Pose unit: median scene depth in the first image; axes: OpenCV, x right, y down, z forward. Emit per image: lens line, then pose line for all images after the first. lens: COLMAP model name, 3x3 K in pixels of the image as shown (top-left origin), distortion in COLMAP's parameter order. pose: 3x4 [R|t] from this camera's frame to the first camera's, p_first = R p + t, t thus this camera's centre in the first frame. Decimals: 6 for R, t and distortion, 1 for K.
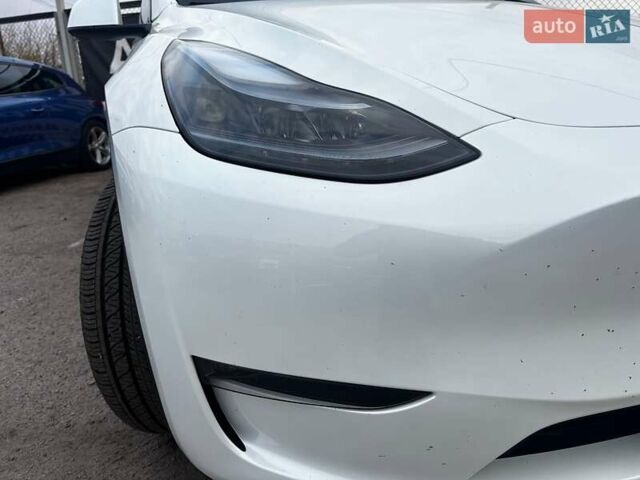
lens RADIAL K [[481.2, 0, 323.2], [0, 481.2, 245.6], [0, 0, 1]] dist [0.049373, -0.069701]
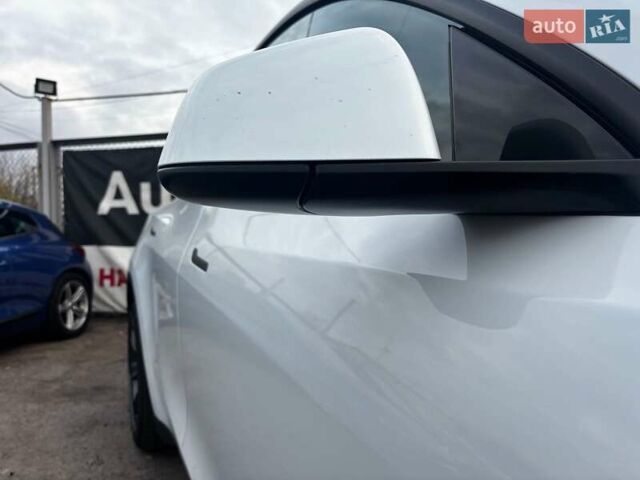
lens RADIAL K [[481.2, 0, 323.2], [0, 481.2, 245.6], [0, 0, 1]] dist [0.049373, -0.069701]
pose [[0.996967, 0.026525, 0.073166, -0.129378], [-0.006164, 0.964088, -0.265511, -0.096367], [-0.077581, 0.264255, 0.961328, 0.215286]]
